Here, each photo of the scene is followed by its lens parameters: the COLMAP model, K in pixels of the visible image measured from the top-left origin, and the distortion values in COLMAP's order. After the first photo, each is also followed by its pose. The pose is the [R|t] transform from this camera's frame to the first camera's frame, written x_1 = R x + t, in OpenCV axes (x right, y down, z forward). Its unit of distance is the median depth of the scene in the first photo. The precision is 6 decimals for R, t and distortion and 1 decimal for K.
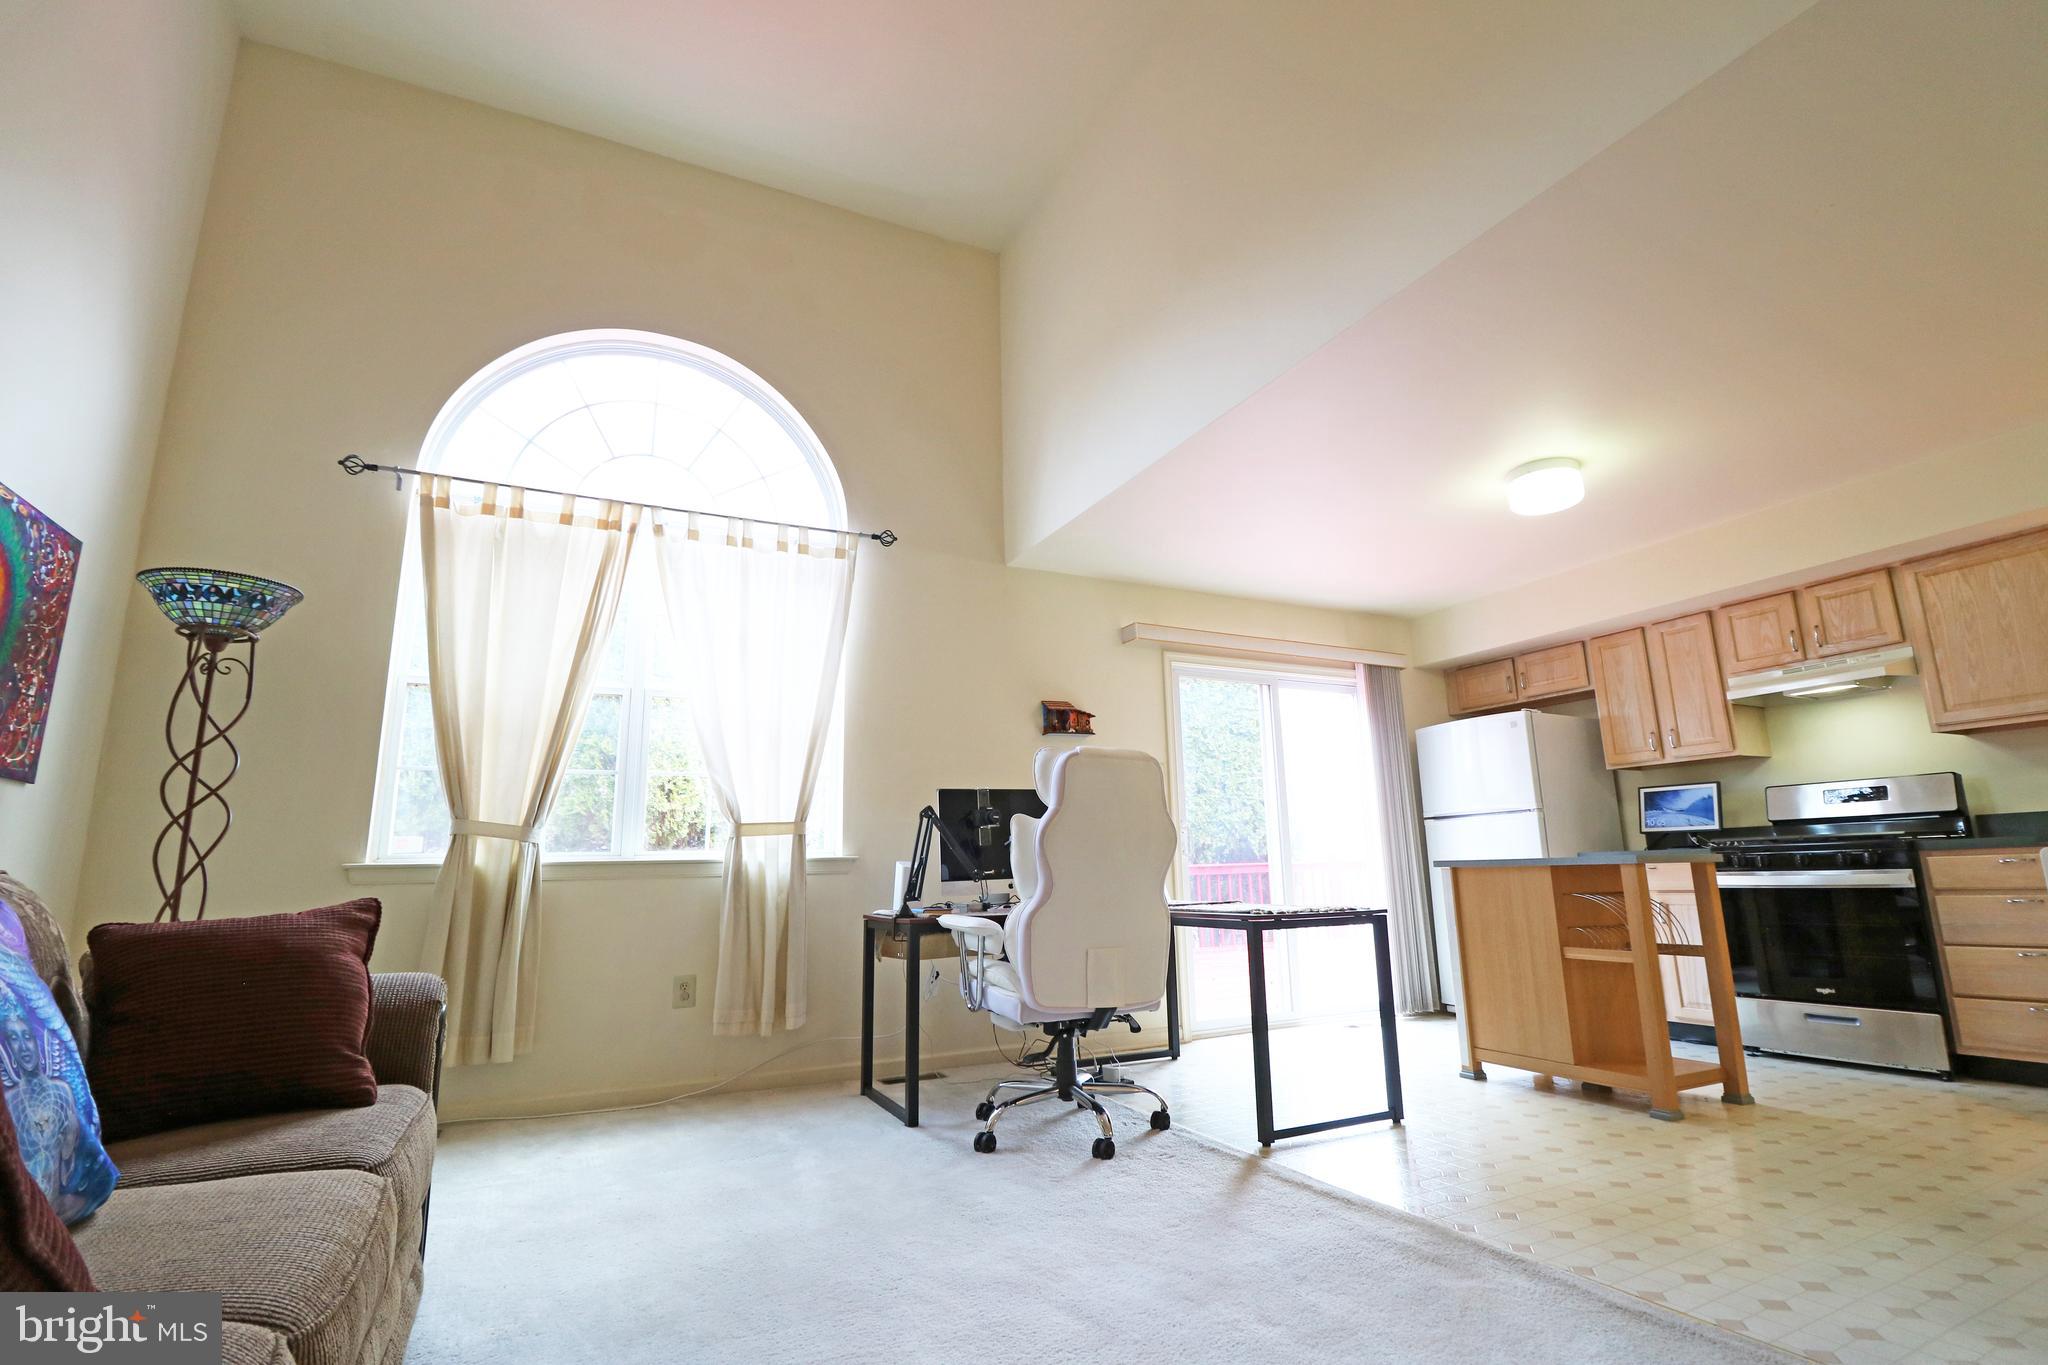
lens RADIAL K [[950.3, 0, 1038.6], [0, 950.3, 672.6], [0, 0, 1]] dist [-0.000236, -0.012309]
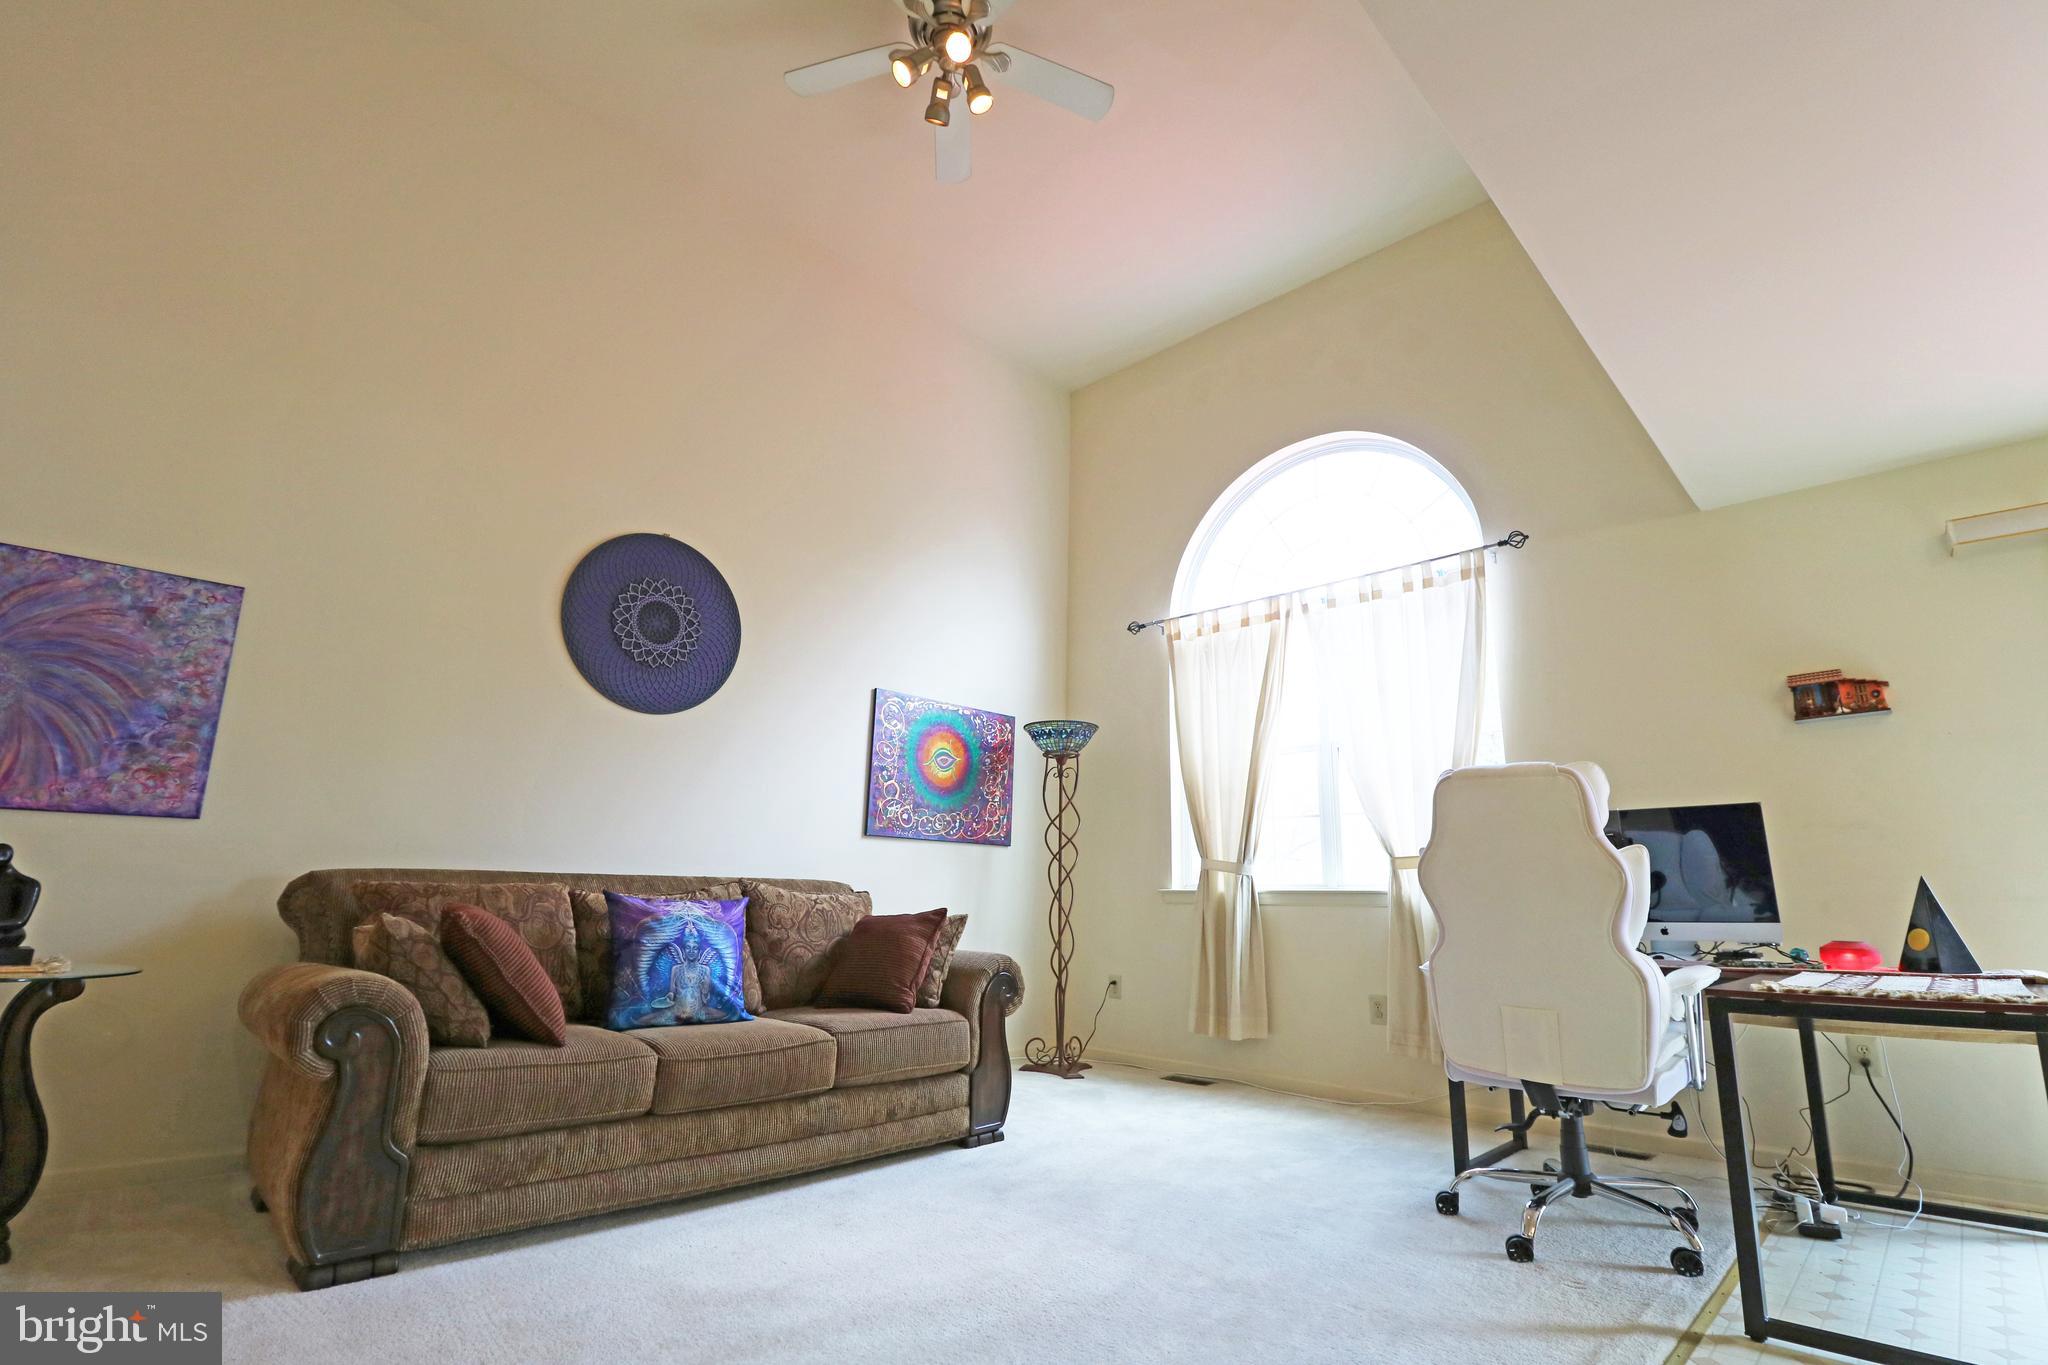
lens RADIAL K [[950.3, 0, 1043.3], [0, 950.3, 681.5], [0, 0, 1]] dist [-0.000236, -0.012309]
pose [[0.336408, -0.183540, -0.923657, 0.577005], [0.169090, 0.976655, -0.132487, 0.040456], [0.926411, -0.111612, 0.359590, 0.272581]]
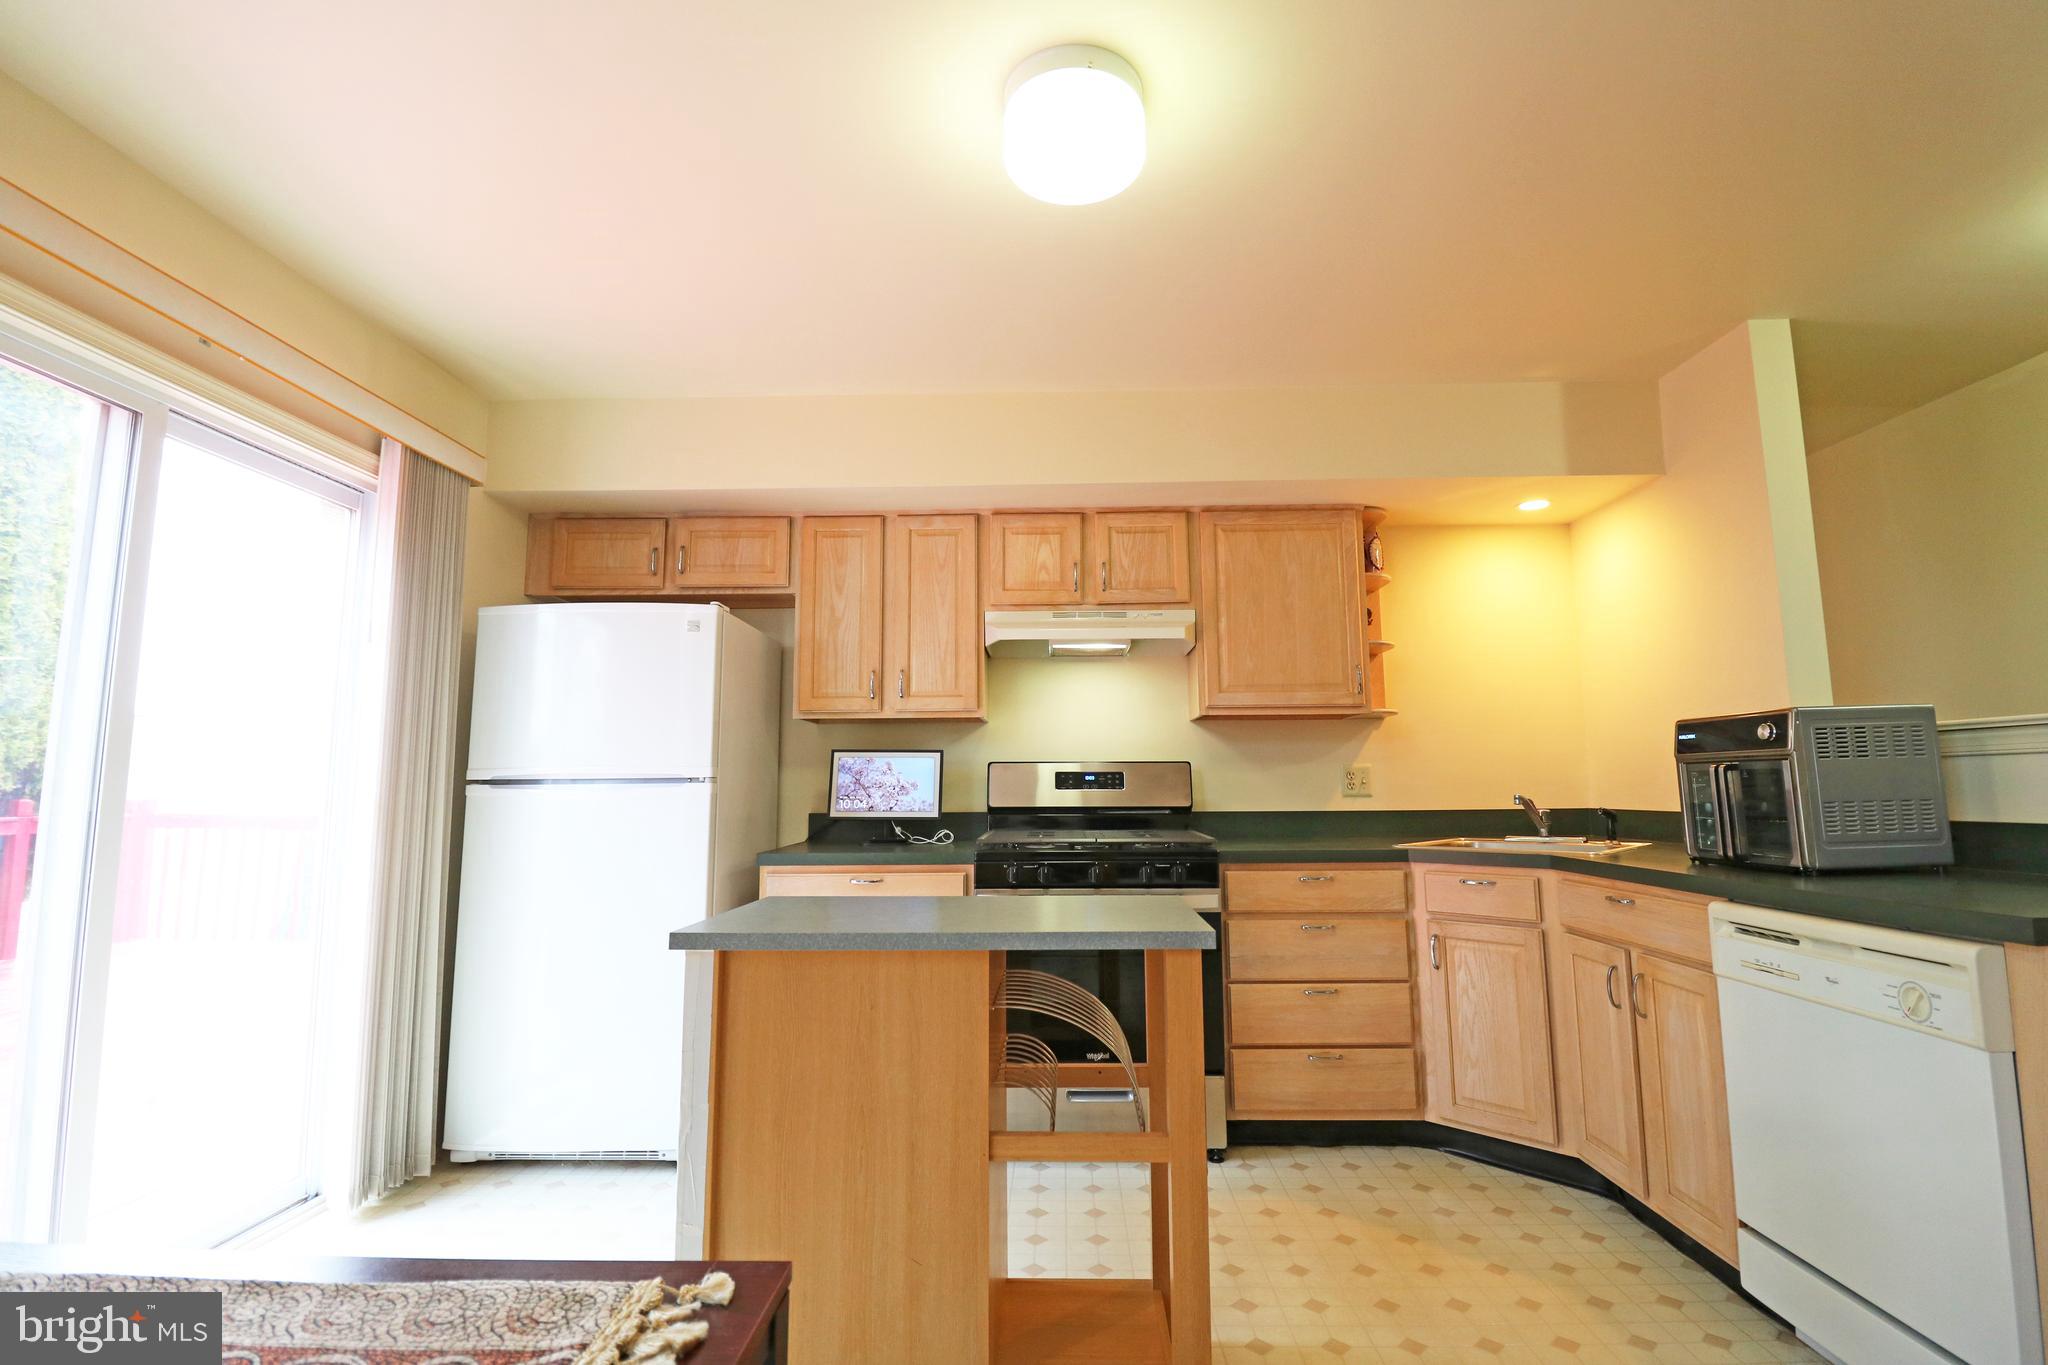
lens RADIAL K [[950.3, 0, 1040.0], [0, 950.3, 667.1], [0, 0, 1]] dist [-0.000236, -0.012309]
pose [[0.466390, 0.128110, 0.875253, 0.143702], [-0.185934, 0.981550, -0.044592, 0.086778], [-0.864817, -0.141942, 0.481605, 0.729798]]
